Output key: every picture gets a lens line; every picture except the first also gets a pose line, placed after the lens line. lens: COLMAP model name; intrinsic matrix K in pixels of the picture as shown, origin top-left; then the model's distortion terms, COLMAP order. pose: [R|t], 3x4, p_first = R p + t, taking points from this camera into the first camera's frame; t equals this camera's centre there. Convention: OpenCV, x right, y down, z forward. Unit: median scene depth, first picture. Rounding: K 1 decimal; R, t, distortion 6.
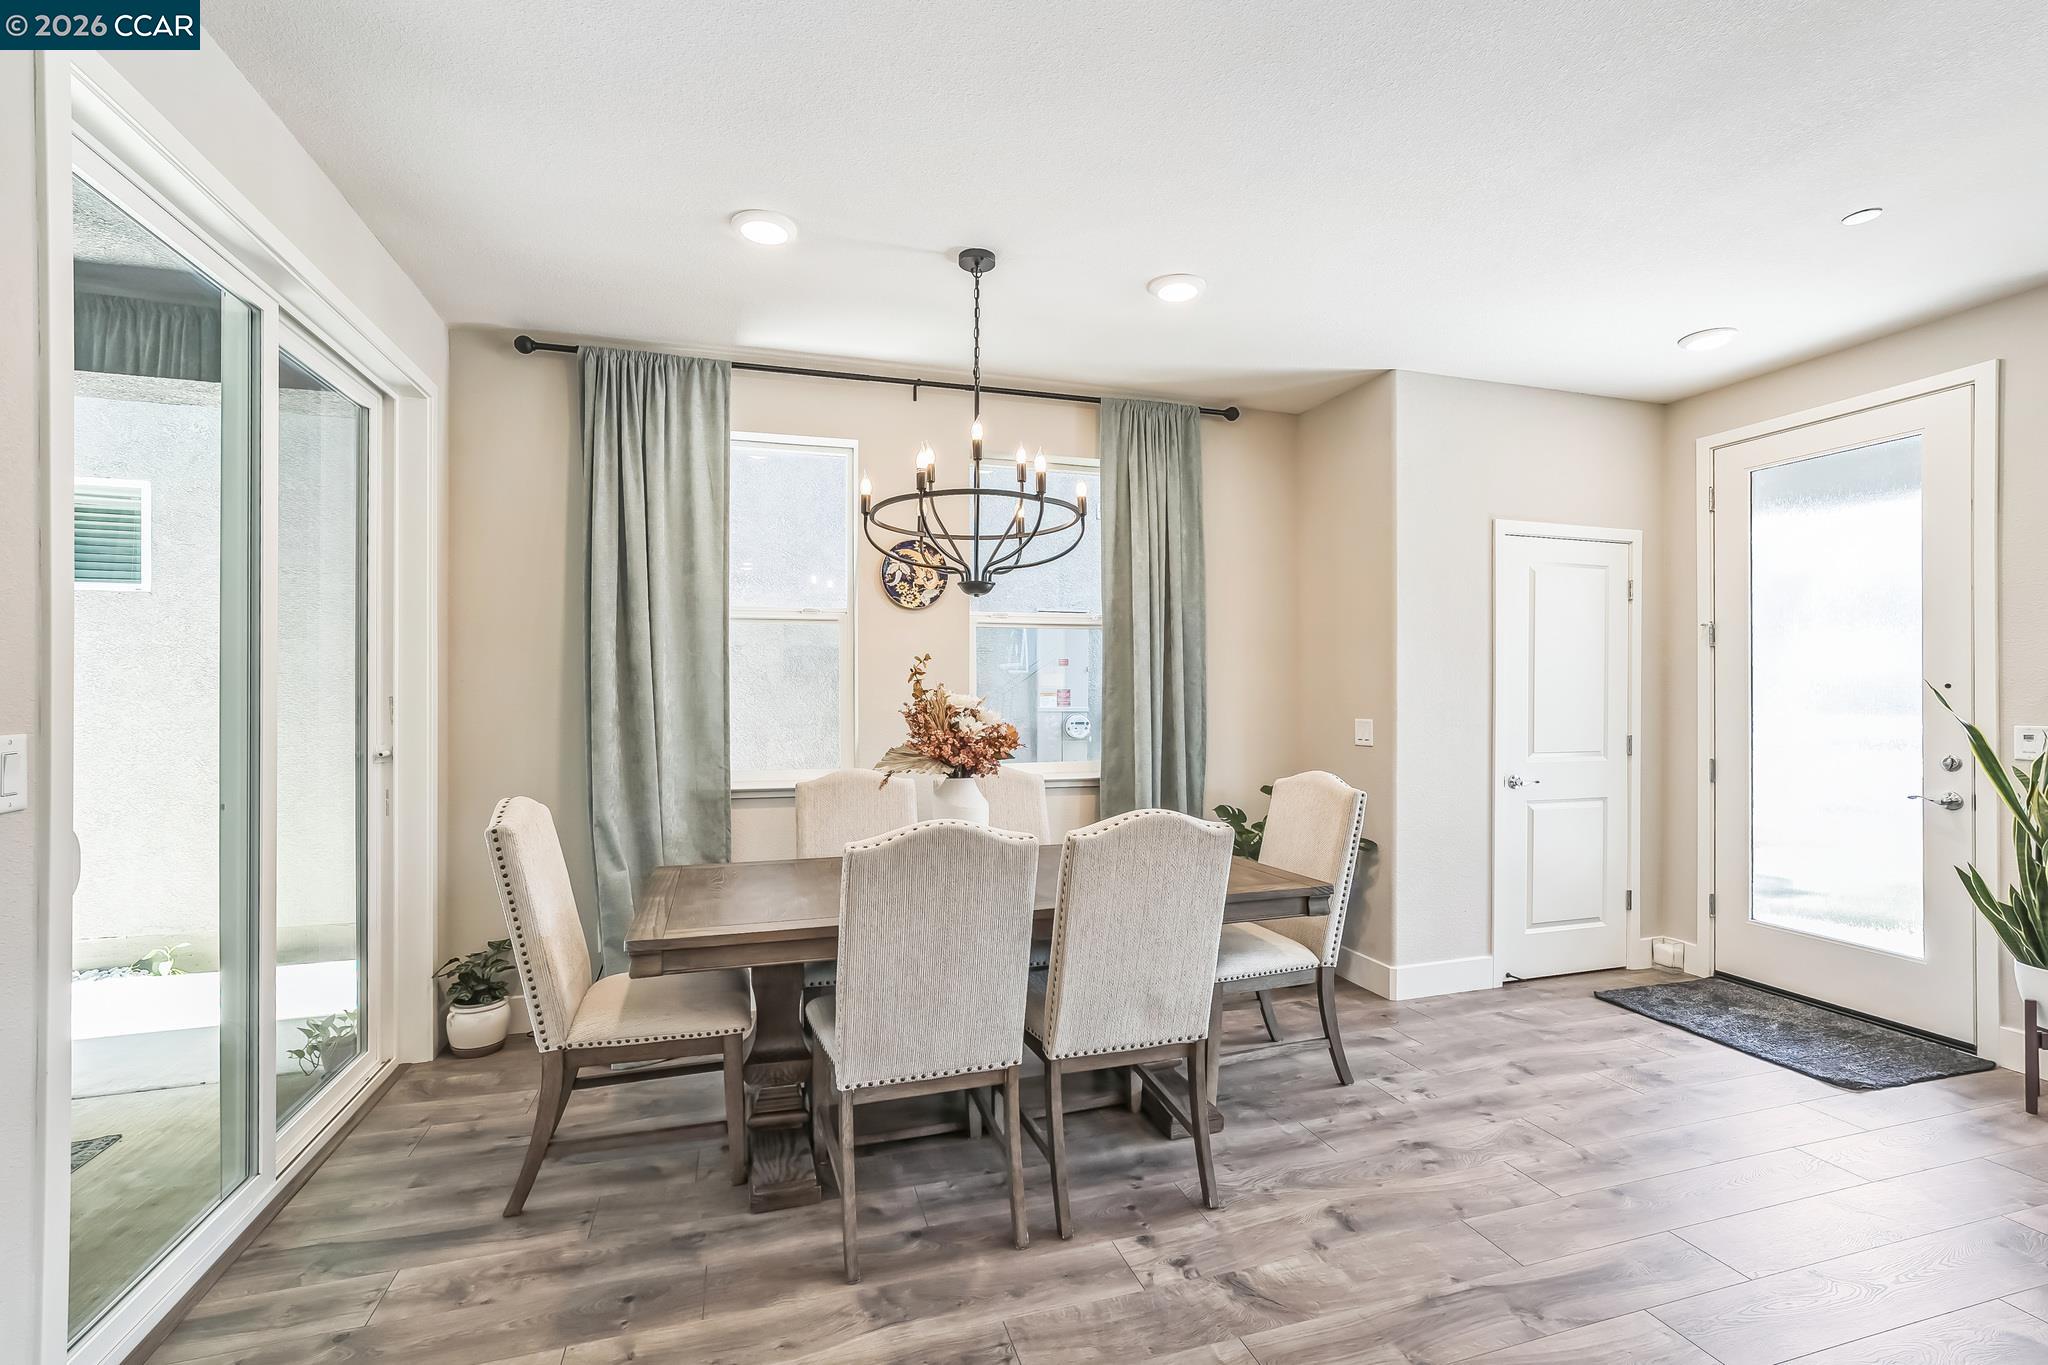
lens RADIAL K [[900.8, 0, 1023.1], [0, 900.8, 693.7], [0, 0, 1]] dist [-0.027865, 0.016526]
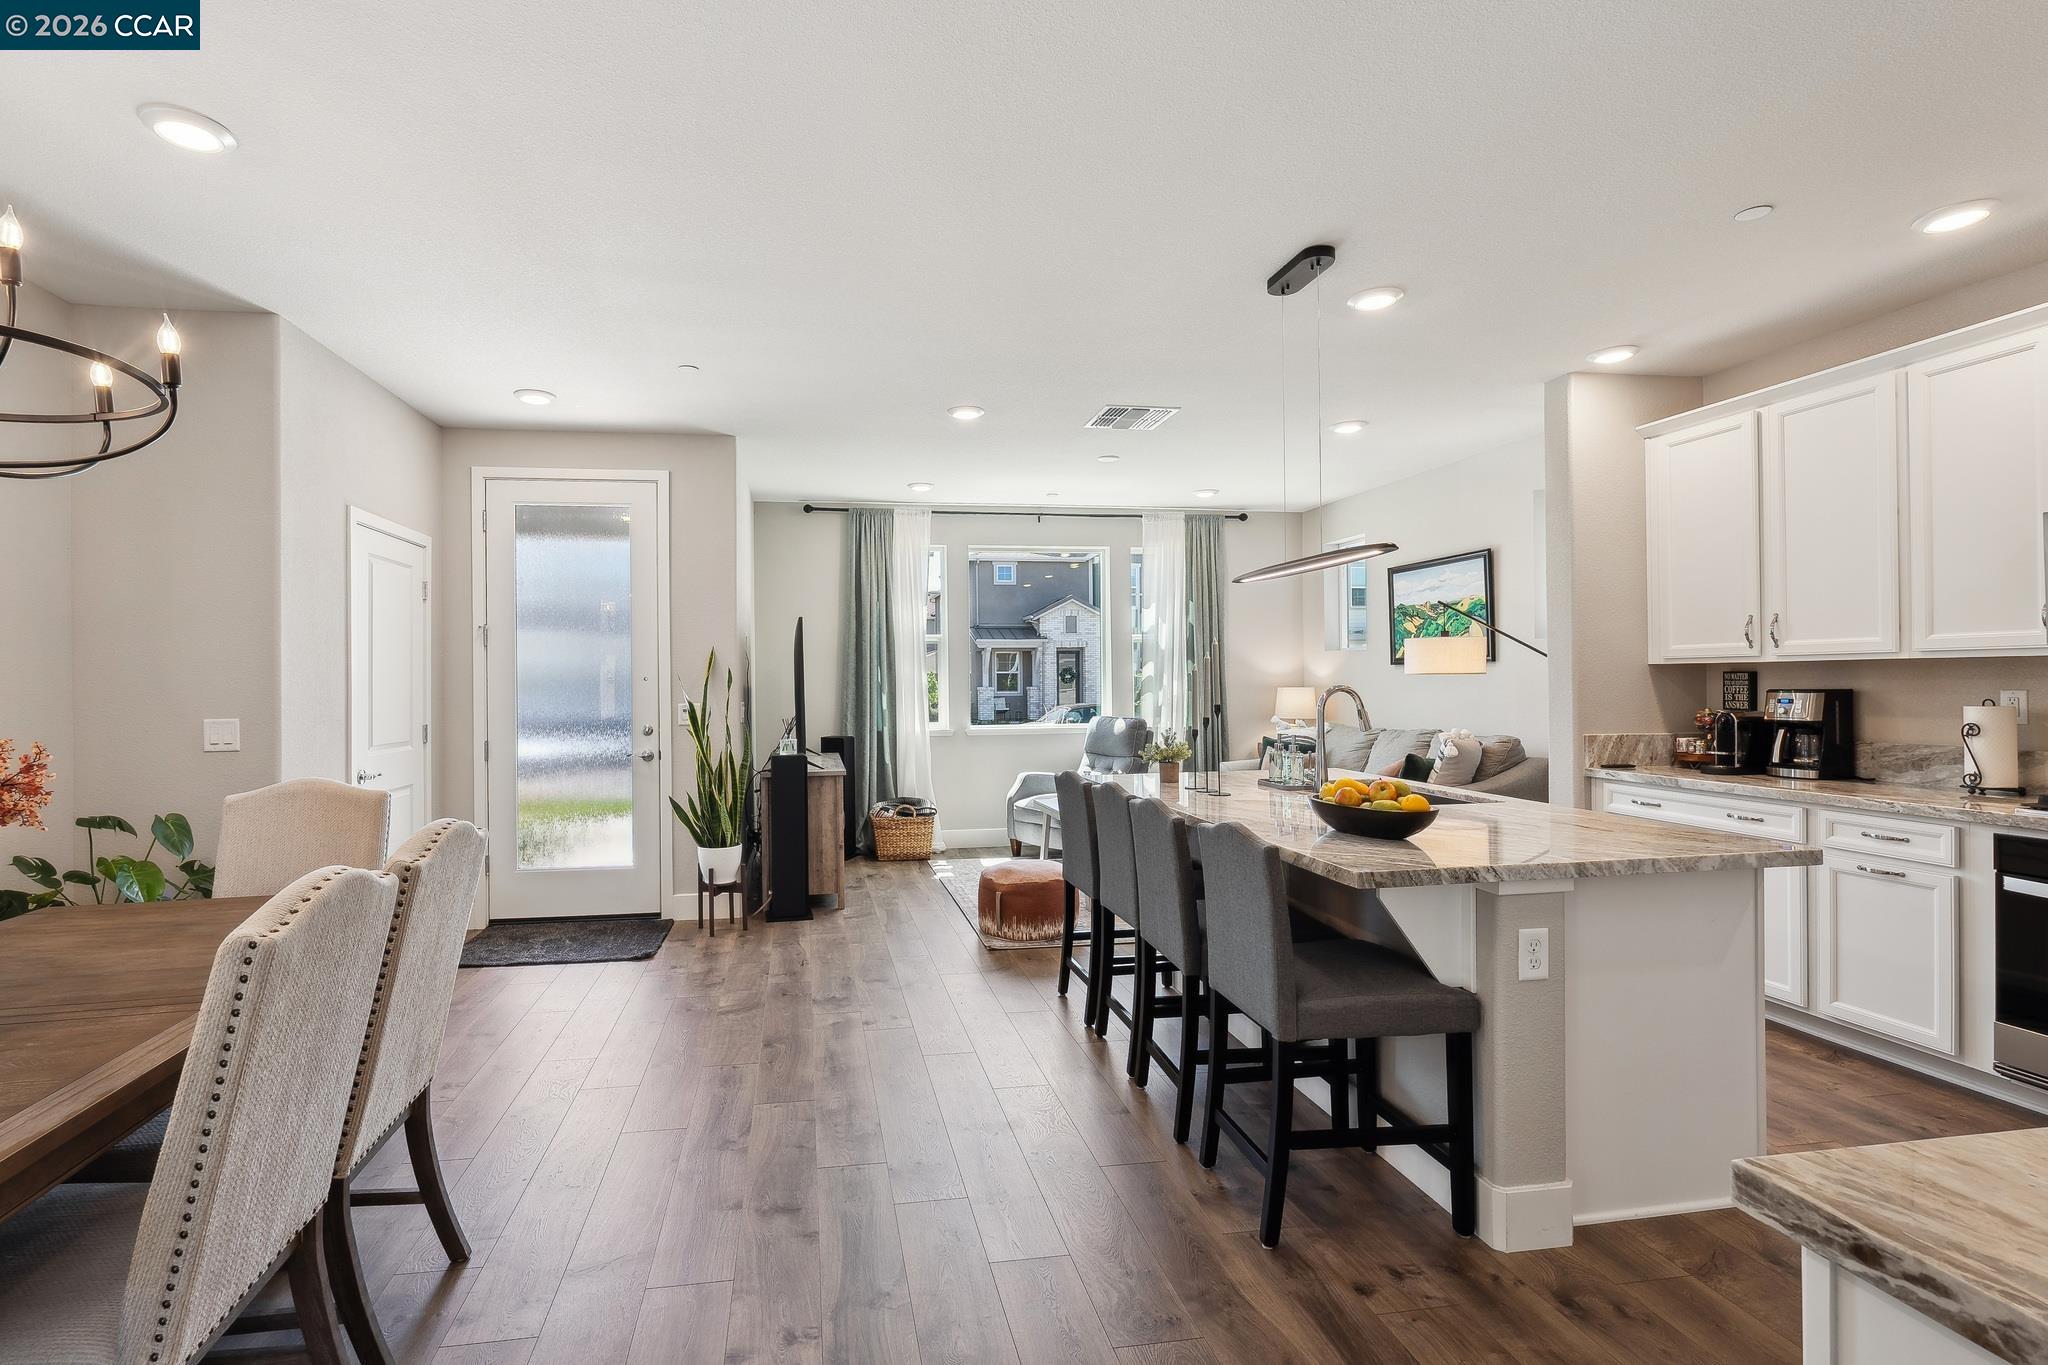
lens RADIAL K [[940.0, 0, 943.8], [0, 940.0, 678.4], [0, 0, 1]] dist [-0.005879, 0.000612]
pose [[0.152728, 0.001690, 0.988267, -0.421853], [0.010589, 0.999938, -0.003346, 0.001063], [-0.988212, 0.010976, 0.152701, 0.246494]]
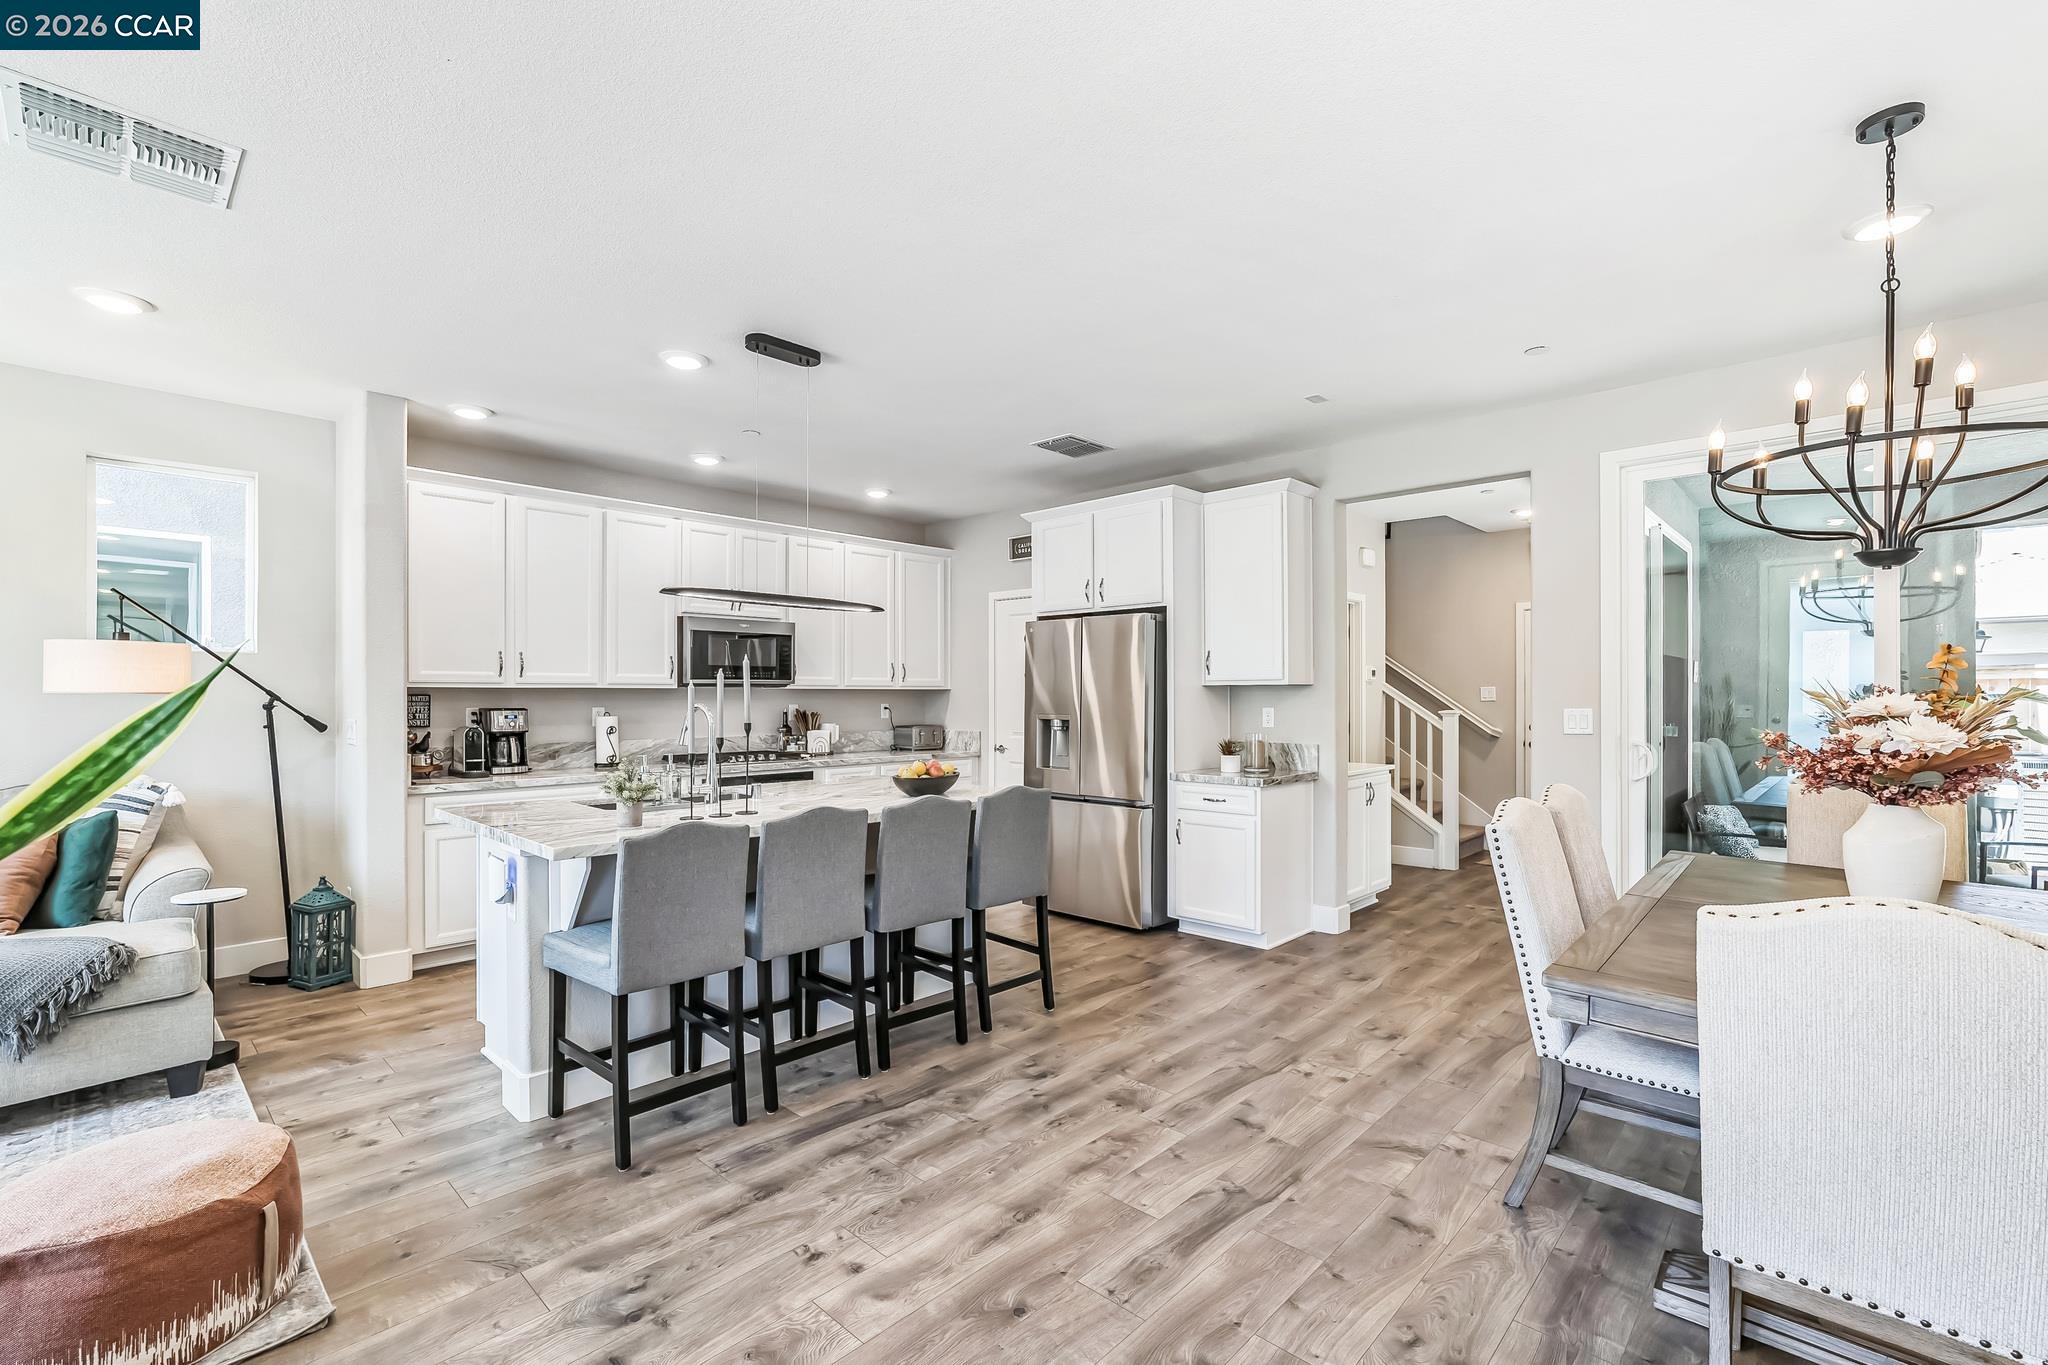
lens RADIAL K [[900.8, 0, 1023.1], [0, 900.8, 693.7], [0, 0, 1]] dist [-0.027865, 0.016526]
pose [[-0.873320, -0.000384, -0.487146, 0.776456], [-0.000076, 1.000000, -0.000652, -0.001153], [0.487146, -0.000532, -0.873320, 1.056077]]
